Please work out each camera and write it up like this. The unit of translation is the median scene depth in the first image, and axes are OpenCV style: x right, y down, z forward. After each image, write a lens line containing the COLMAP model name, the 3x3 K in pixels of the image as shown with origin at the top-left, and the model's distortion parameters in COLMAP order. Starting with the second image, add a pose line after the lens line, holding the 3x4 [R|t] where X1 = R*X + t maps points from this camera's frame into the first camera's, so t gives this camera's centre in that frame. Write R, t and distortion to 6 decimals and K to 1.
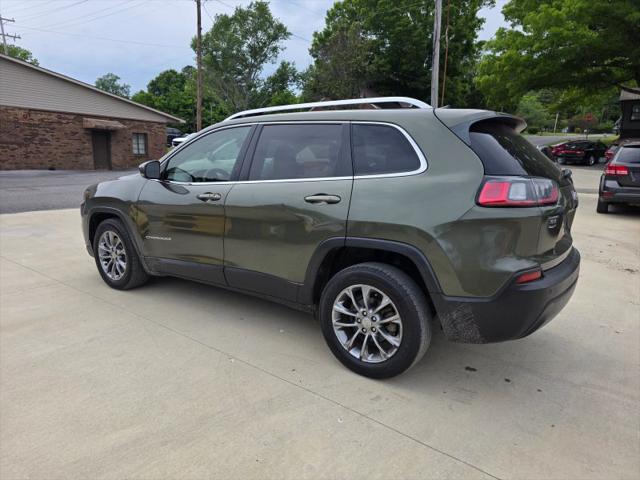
lens RADIAL K [[428.9, 0, 312.2], [0, 428.9, 244.4], [0, 0, 1]] dist [0.047428, -0.035295]
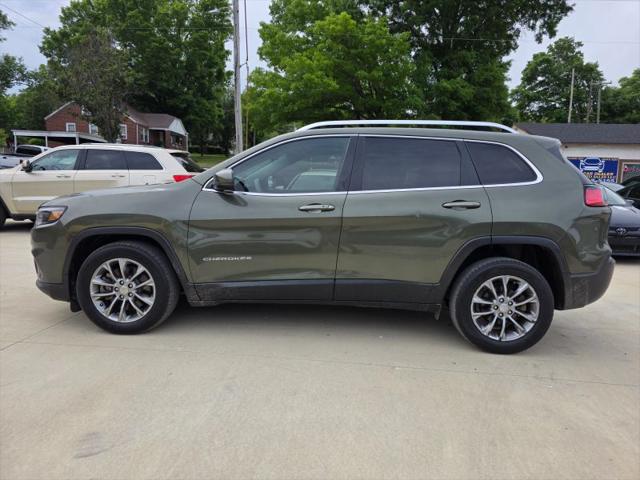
lens RADIAL K [[428.9, 0, 318.4], [0, 428.9, 236.8], [0, 0, 1]] dist [0.047428, -0.035295]
pose [[0.829803, -0.055315, 0.555308, -0.119641], [0.088605, 0.995512, -0.033239, -0.002309], [-0.550977, 0.076785, 0.830980, 0.034309]]
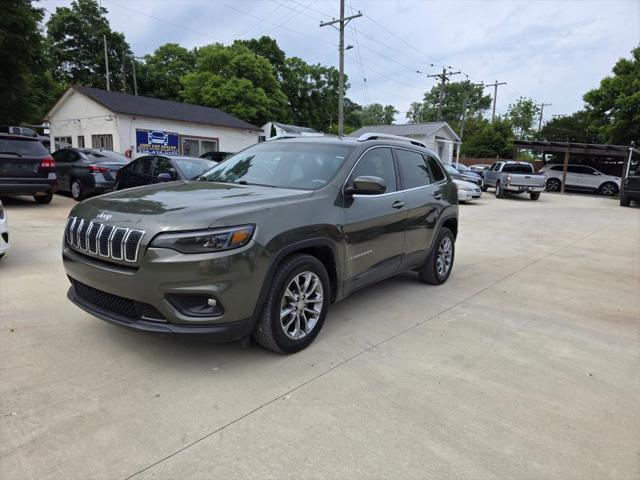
lens RADIAL K [[437.1, 0, 313.5], [0, 437.1, 245.7], [0, 0, 1]] dist [0.036589, -0.028086]
pose [[0.005921, -0.186236, 0.982487, -0.134575], [0.155118, 0.970783, 0.183083, -0.023737], [-0.987878, 0.151318, 0.034637, 0.120482]]
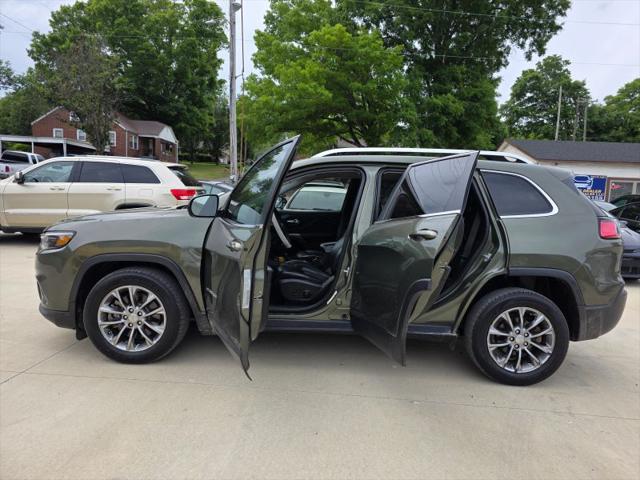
lens RADIAL K [[428.9, 0, 321.3], [0, 428.9, 242.1], [0, 0, 1]] dist [0.047428, -0.035295]
pose [[0.812084, -0.040212, 0.582153, -0.125933], [0.077985, 0.996153, -0.039977, -0.009981], [-0.578306, 0.077864, 0.812096, 0.040813]]
